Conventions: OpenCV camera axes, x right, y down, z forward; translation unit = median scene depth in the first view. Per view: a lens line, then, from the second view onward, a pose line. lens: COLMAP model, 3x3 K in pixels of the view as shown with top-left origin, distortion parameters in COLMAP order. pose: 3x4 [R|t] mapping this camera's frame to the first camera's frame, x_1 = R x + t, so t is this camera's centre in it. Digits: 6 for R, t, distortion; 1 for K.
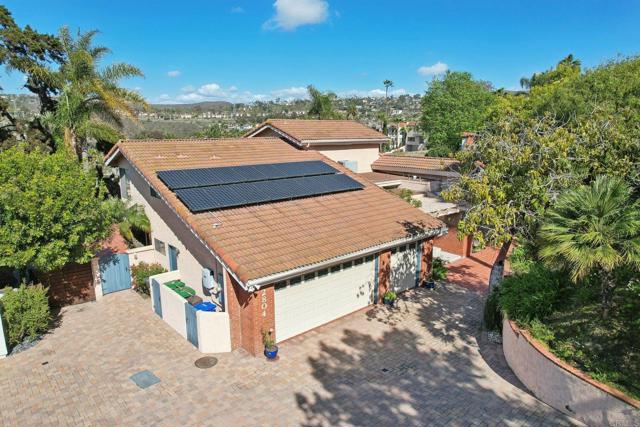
lens RADIAL K [[415.5, 0, 320.0], [0, 415.5, 213.5], [0, 0, 1]] dist [-0.080428, 0.072046]
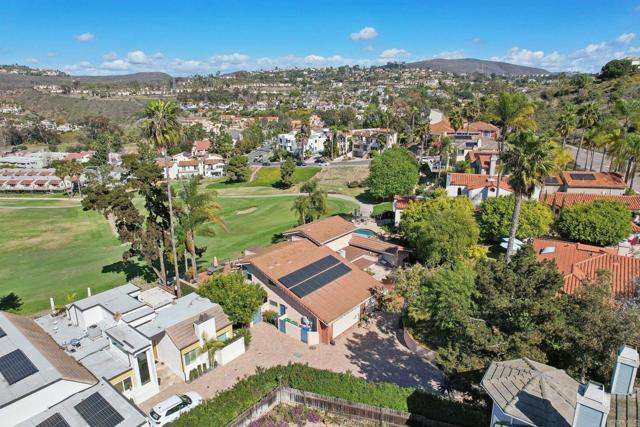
lens RADIAL K [[415.5, 0, 320.0], [0, 415.5, 213.5], [0, 0, 1]] dist [-0.080428, 0.072046]
pose [[0.989907, -0.046344, 0.133928, -0.423642], [0.035775, 0.996130, 0.080277, -0.652759], [-0.137130, -0.074675, 0.987734, -1.461079]]
